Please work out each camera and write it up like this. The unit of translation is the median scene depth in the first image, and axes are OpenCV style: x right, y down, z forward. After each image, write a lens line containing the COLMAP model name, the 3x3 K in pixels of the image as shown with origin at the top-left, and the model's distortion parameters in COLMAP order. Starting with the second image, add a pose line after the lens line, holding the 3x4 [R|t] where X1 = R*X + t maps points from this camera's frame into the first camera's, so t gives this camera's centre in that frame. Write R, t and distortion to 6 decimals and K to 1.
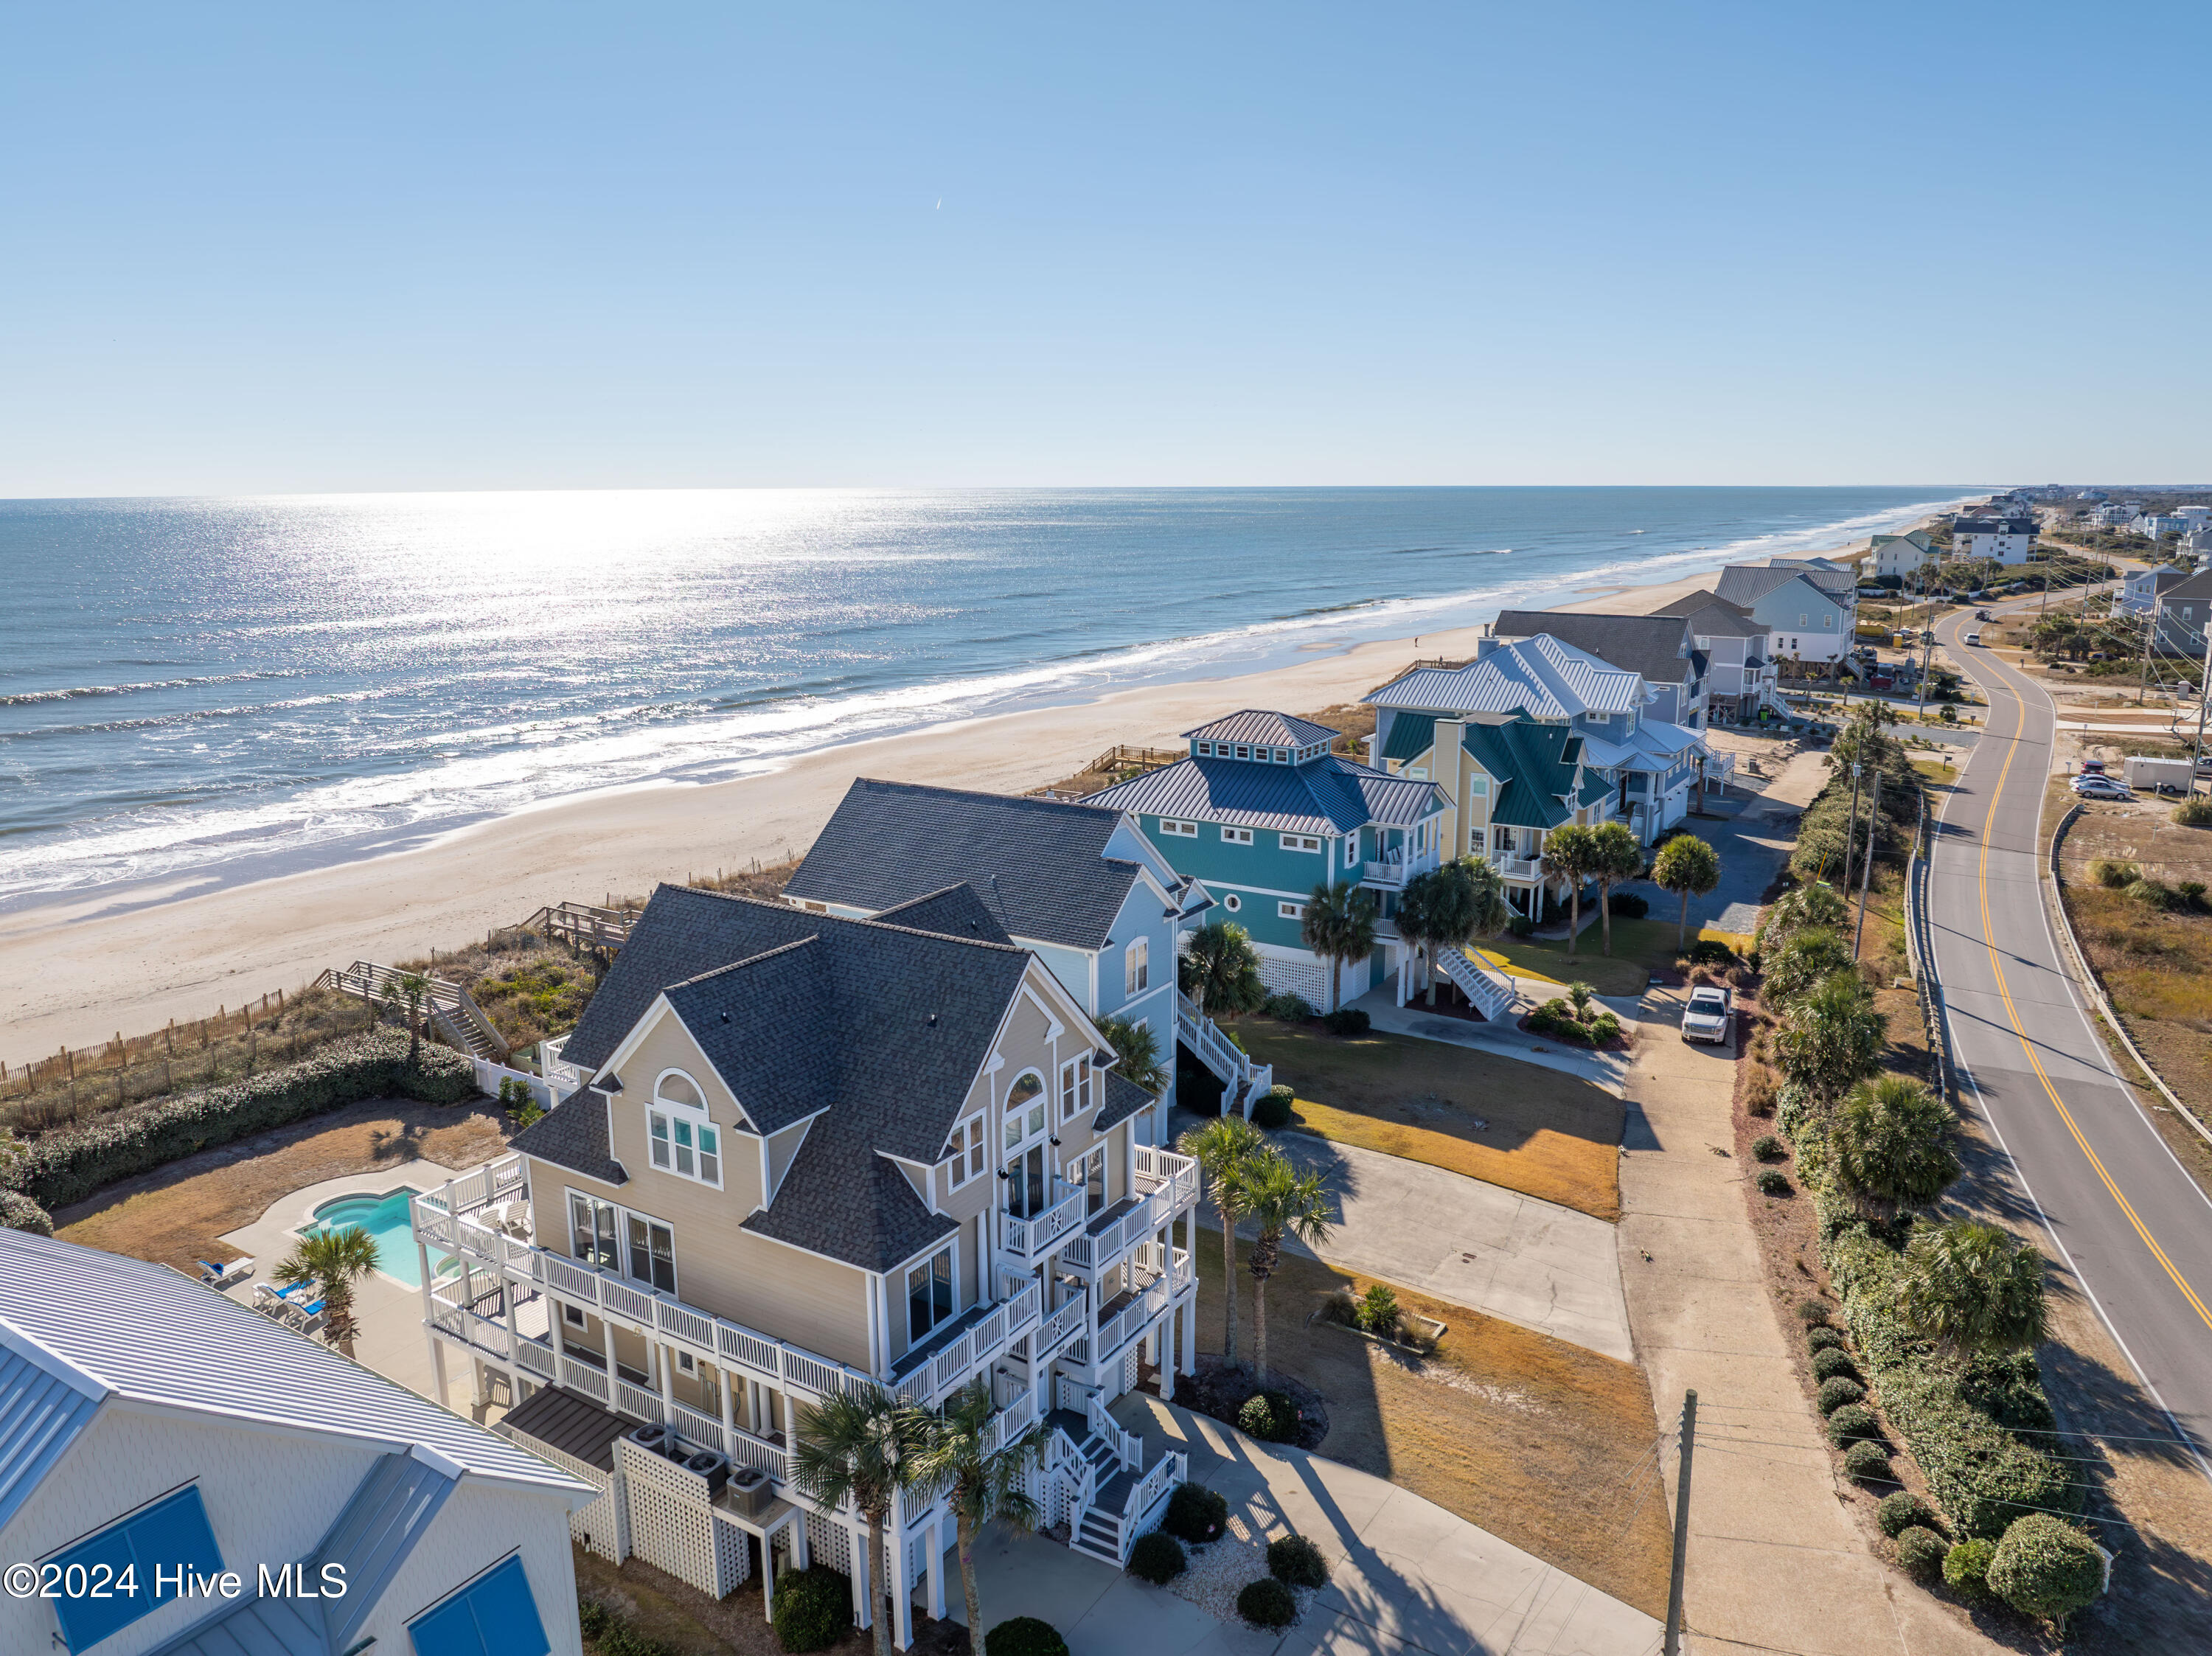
lens RADIAL K [[1564.0, 0, 1106.0], [0, 1564.0, 828.0], [0, 0, 1]] dist [-0.046707, 0.002650]
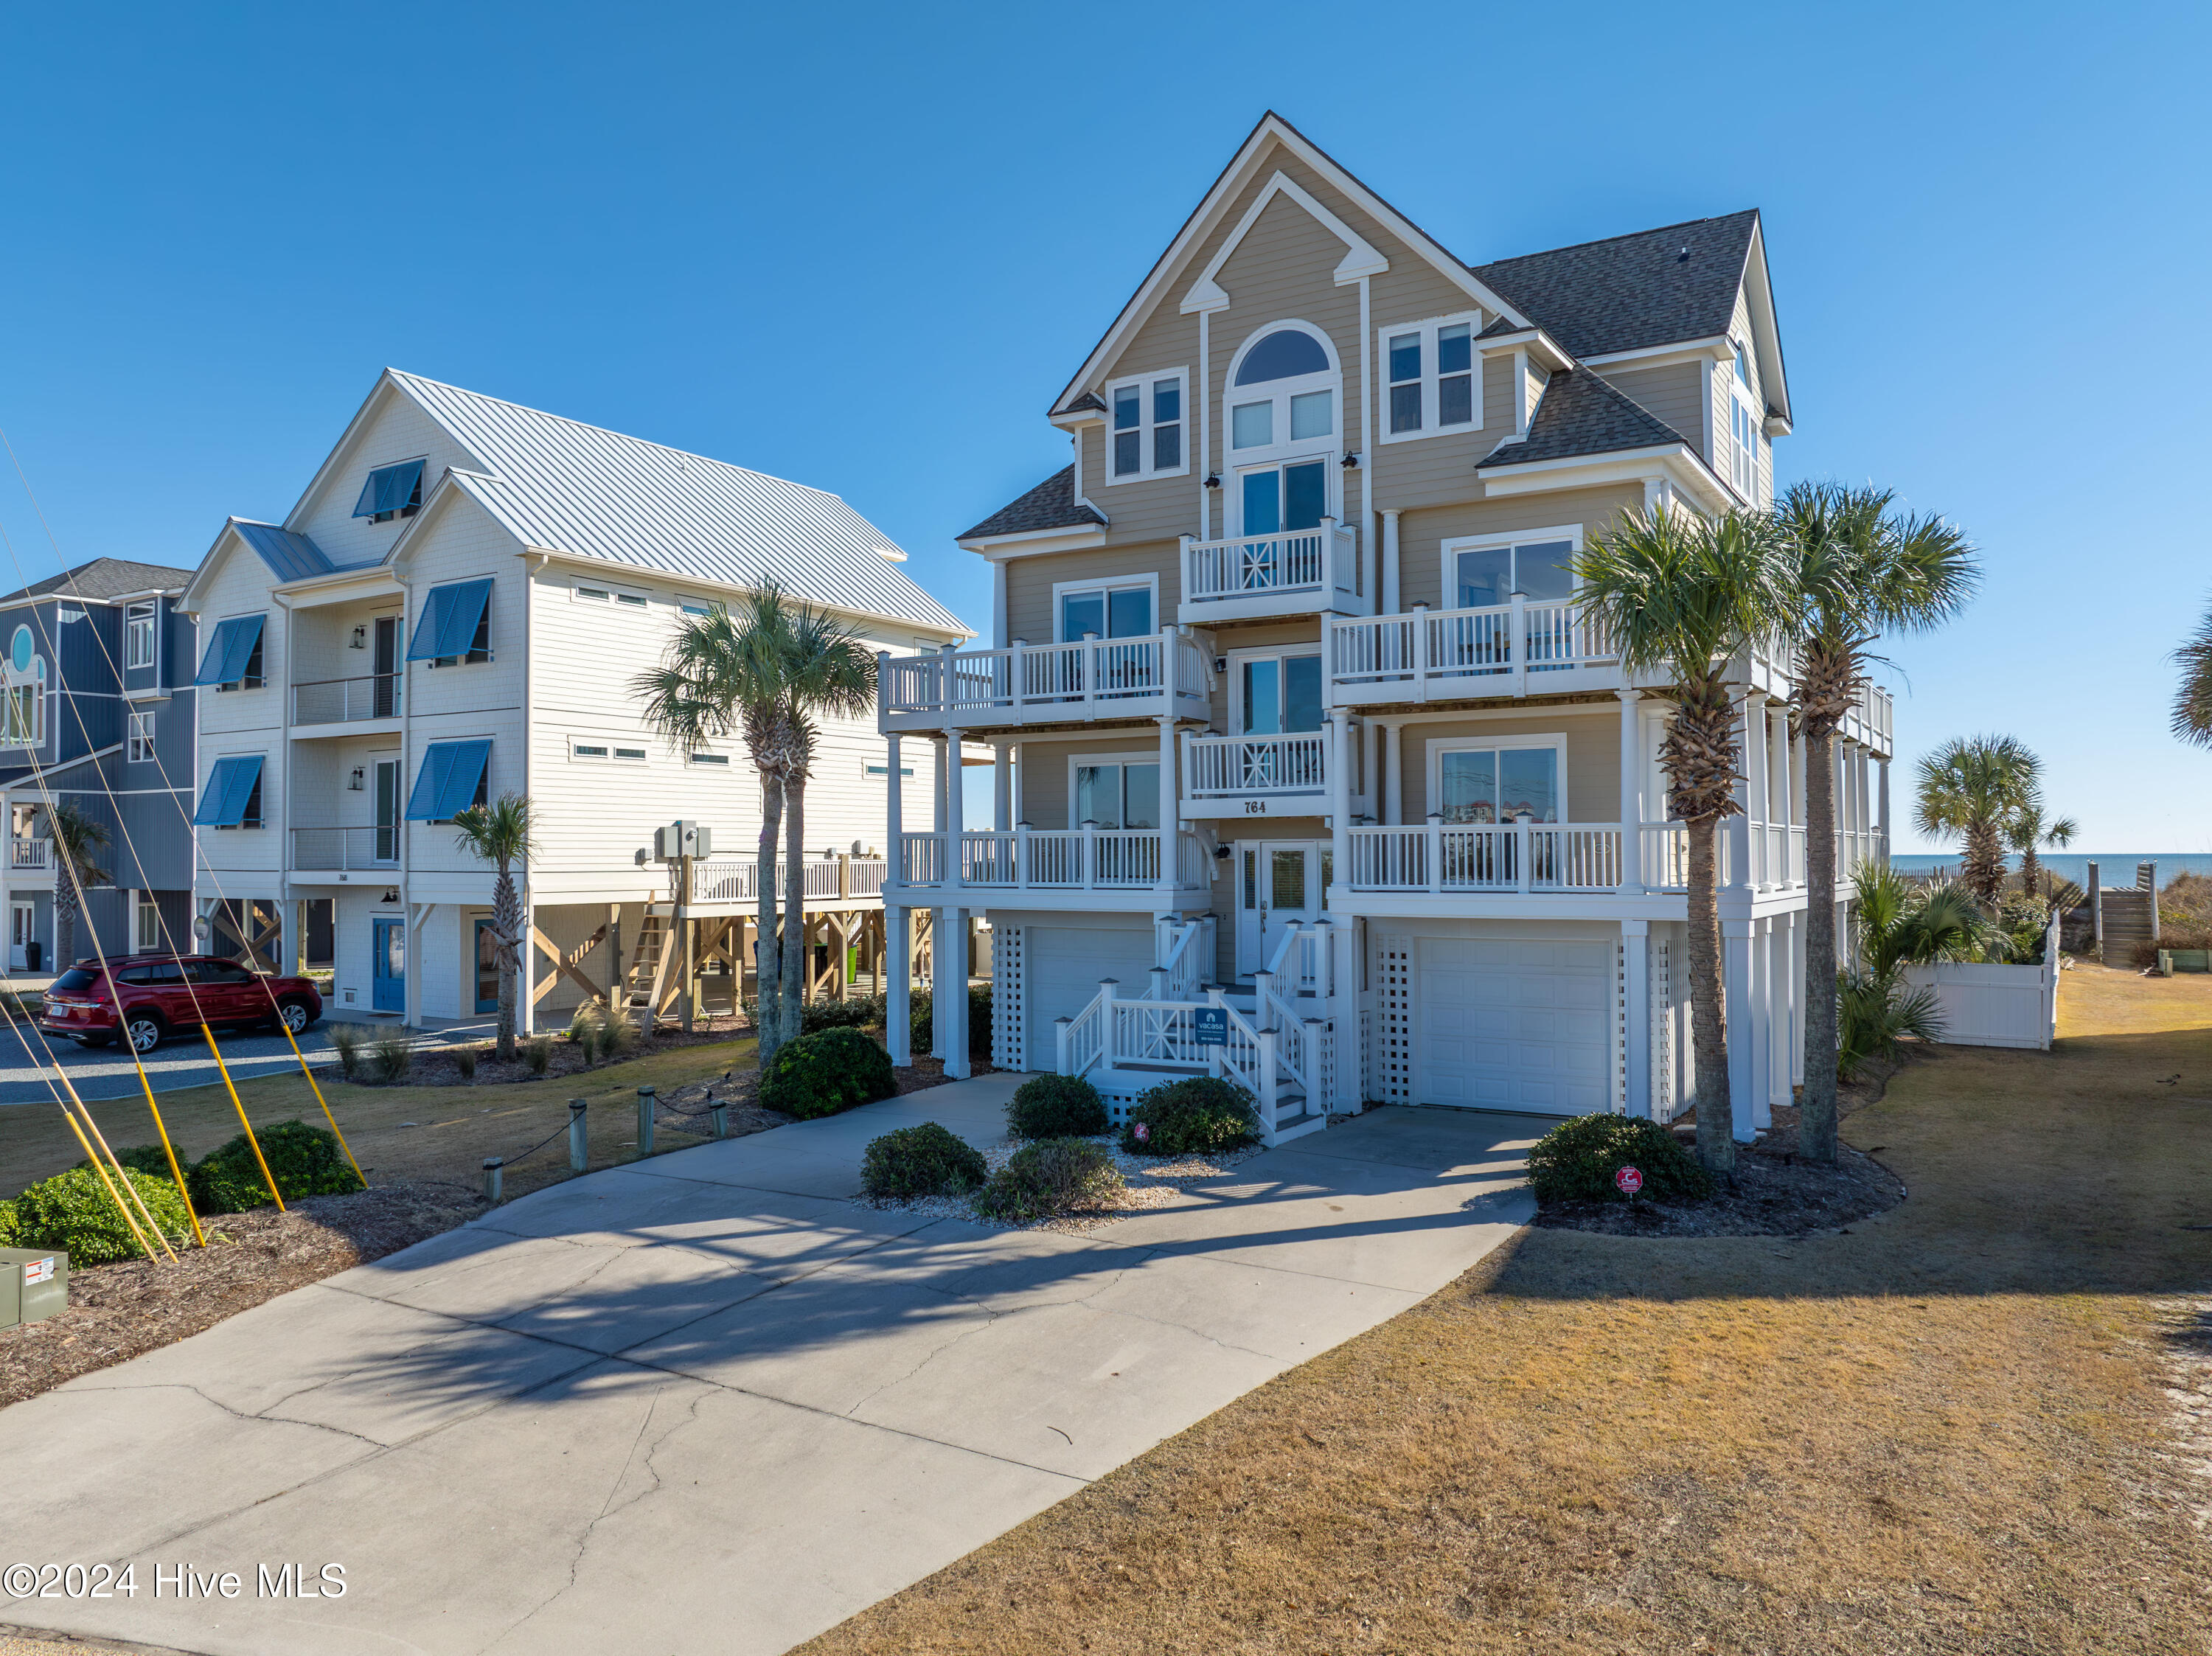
lens RADIAL K [[1541.1, 0, 1106.0], [0, 1541.1, 828.0], [0, 0, 1]] dist [-0.036442, 0.002646]
pose [[0.002723, -0.014746, -0.999888, 0.522020], [-0.213546, 0.976818, -0.014988, 0.355372], [0.976929, 0.213562, -0.000490, 0.930058]]
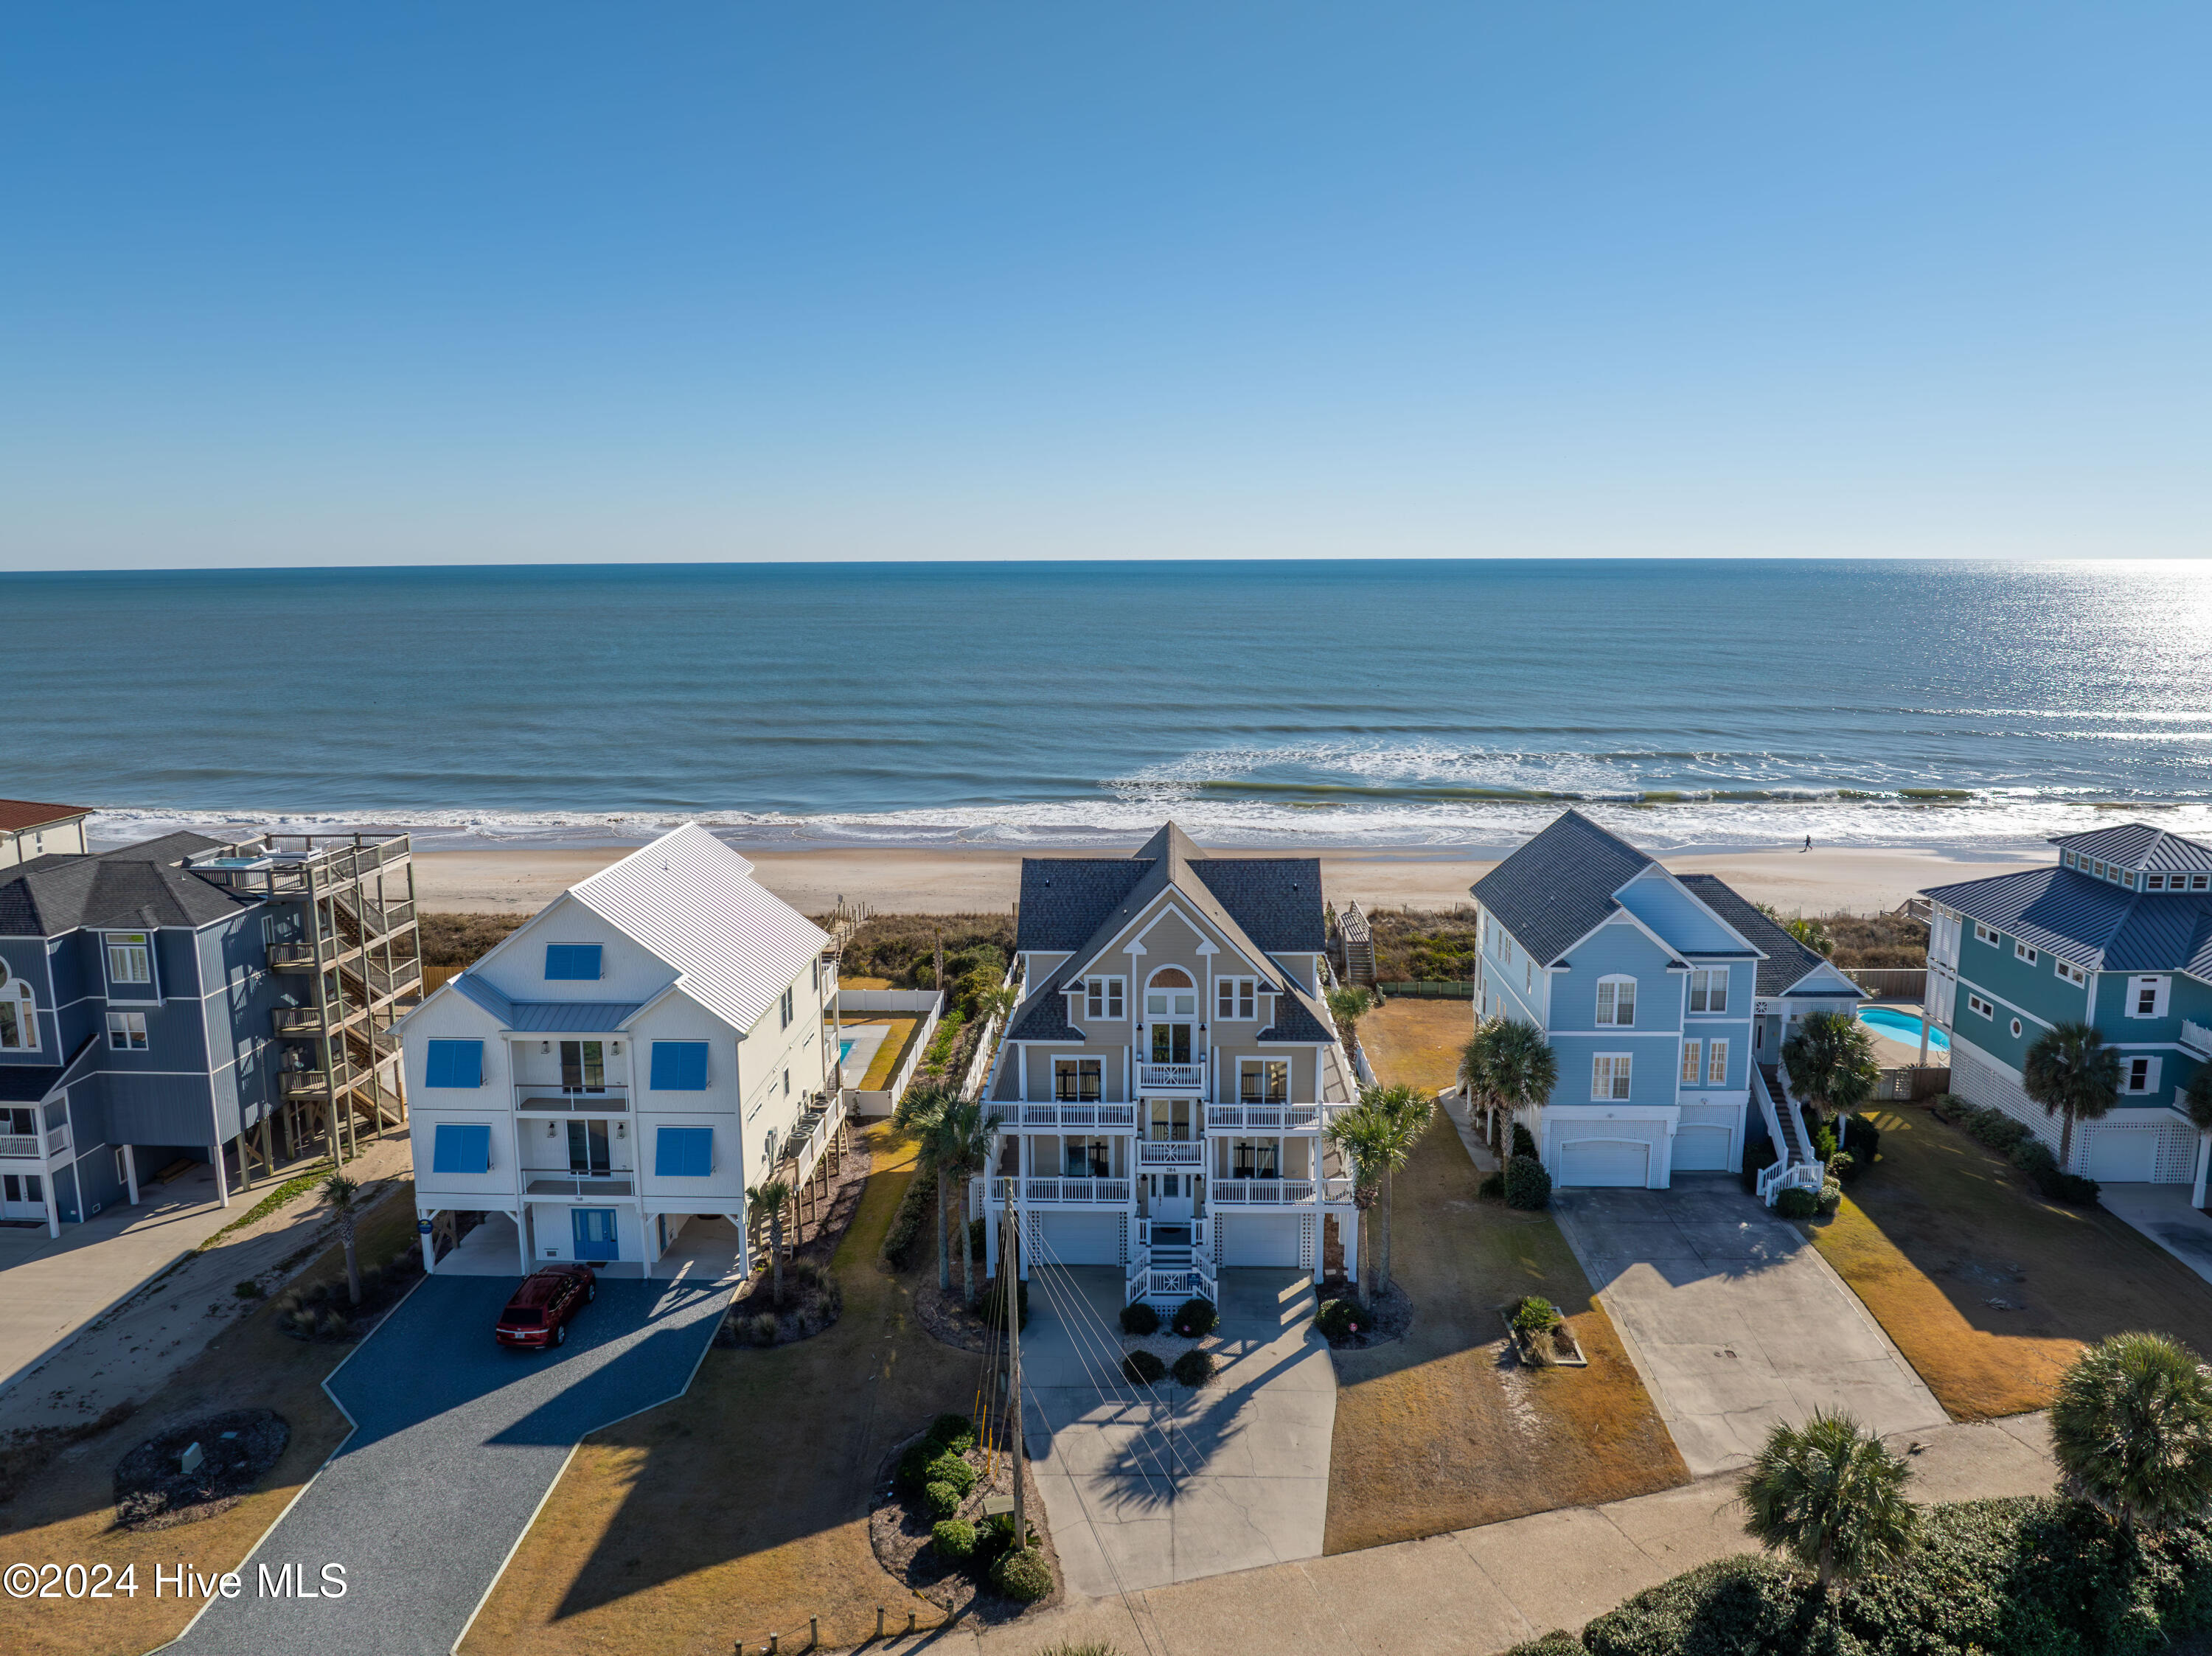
lens RADIAL K [[1541.1, 0, 1106.0], [0, 1541.1, 828.0], [0, 0, 1]] dist [-0.036442, 0.002646]
pose [[0.500056, 0.151485, -0.852641, 1.068356], [-0.183786, 0.980717, 0.066454, -0.051541], [0.846267, 0.123472, 0.518254, 0.181046]]
